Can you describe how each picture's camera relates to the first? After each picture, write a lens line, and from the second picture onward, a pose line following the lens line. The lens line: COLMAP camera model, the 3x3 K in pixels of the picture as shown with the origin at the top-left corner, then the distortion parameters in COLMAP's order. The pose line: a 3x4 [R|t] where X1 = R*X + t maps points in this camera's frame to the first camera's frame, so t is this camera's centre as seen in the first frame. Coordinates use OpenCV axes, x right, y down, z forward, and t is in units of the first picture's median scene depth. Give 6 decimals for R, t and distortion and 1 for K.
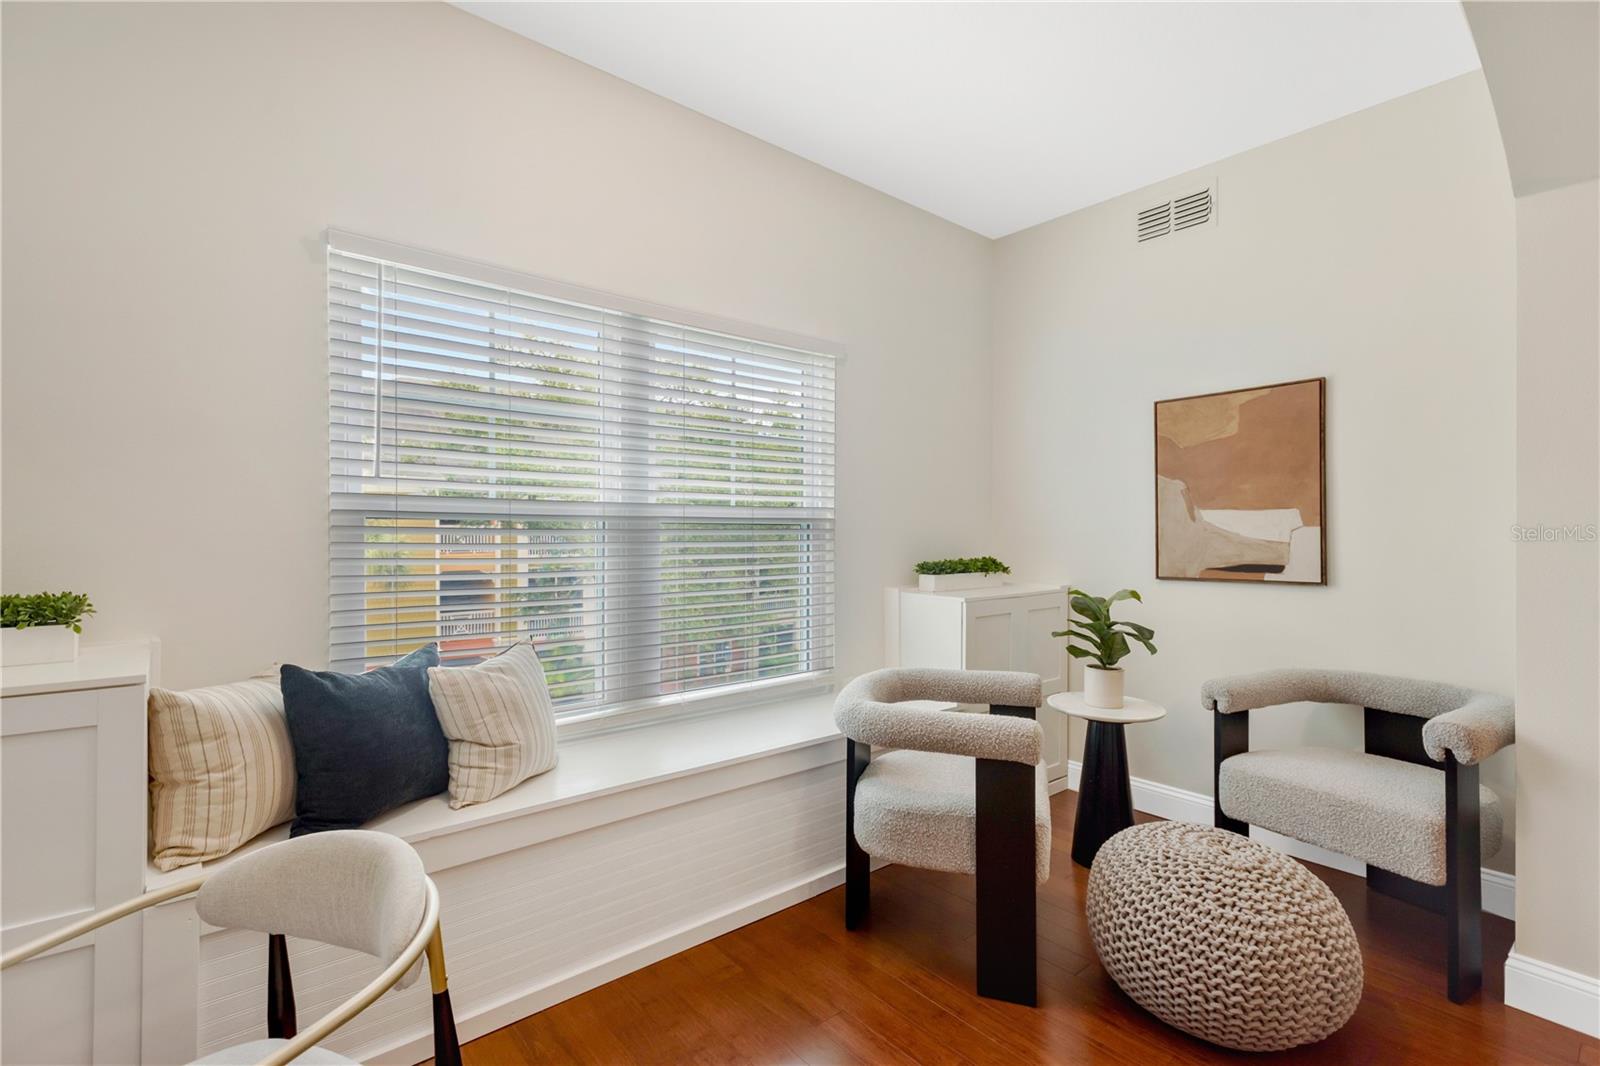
lens RADIAL K [[741.5, 0, 807.7], [0, 741.5, 532.5], [0, 0, 1]] dist [0.013325, -0.004706]
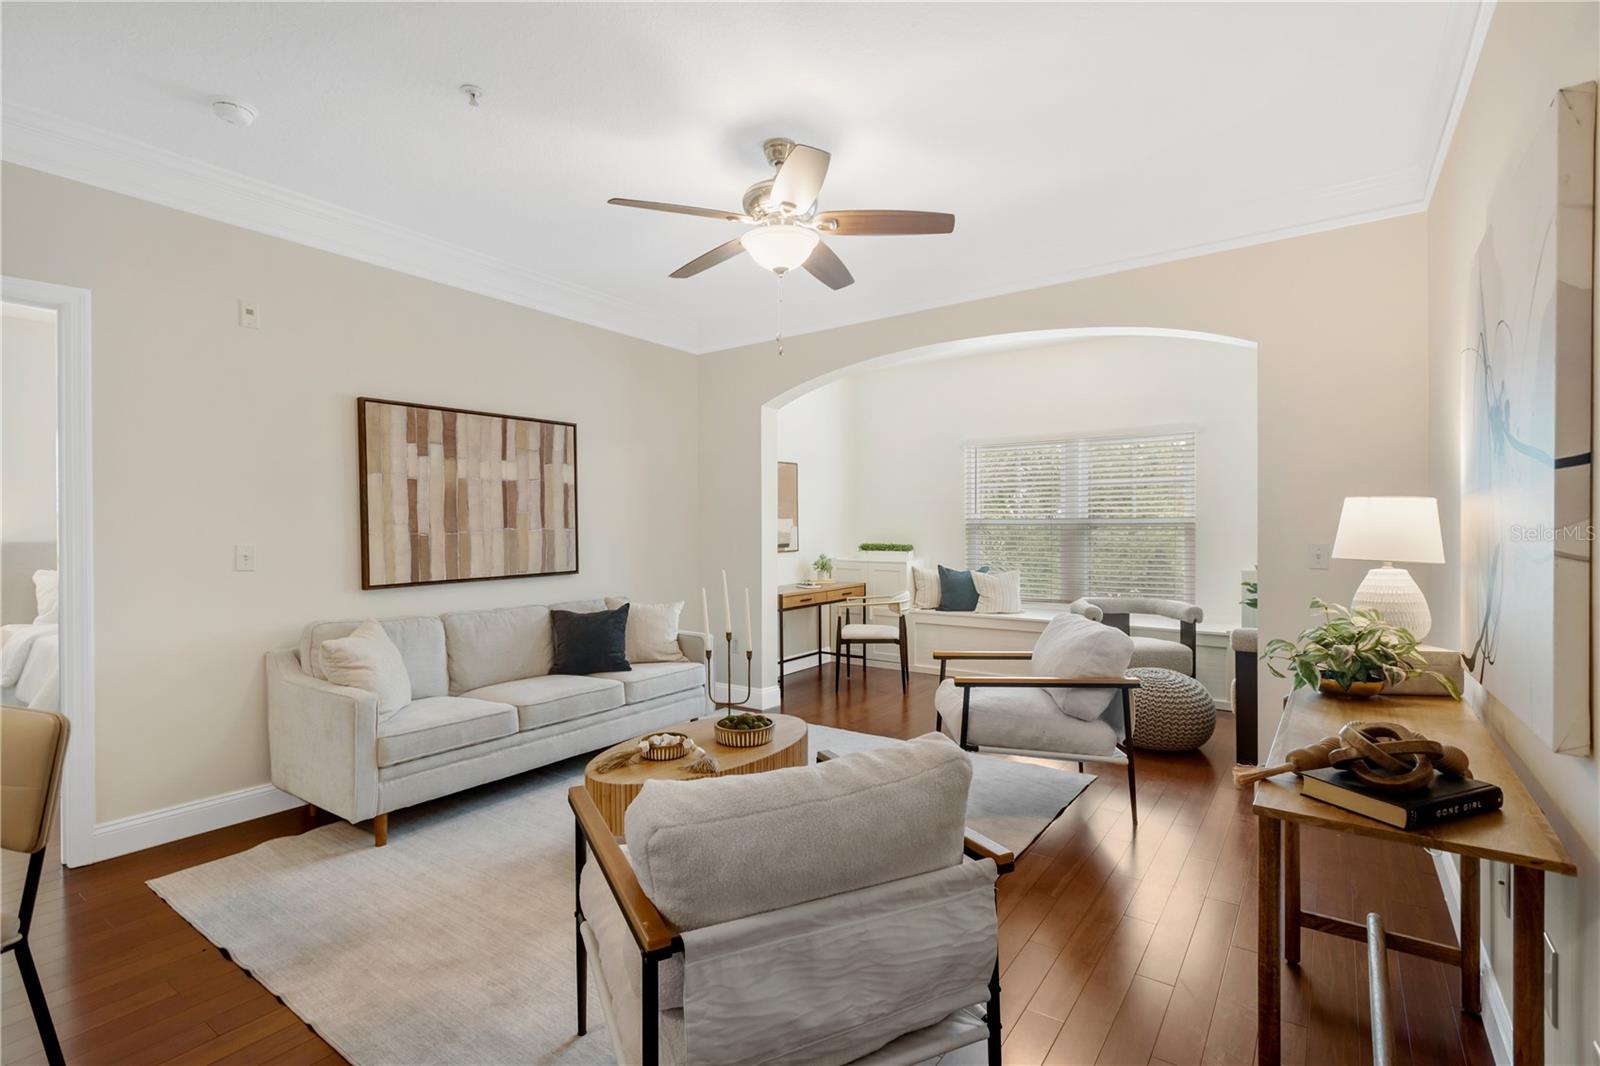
lens RADIAL K [[741.5, 0, 800.3], [0, 741.5, 533.6], [0, 0, 1]] dist [0.013325, -0.004706]
pose [[0.244692, 0.004489, -0.969591, 1.941545], [0.000555, 0.999988, 0.004769, -0.002429], [0.969601, -0.001705, 0.244686, -0.429913]]
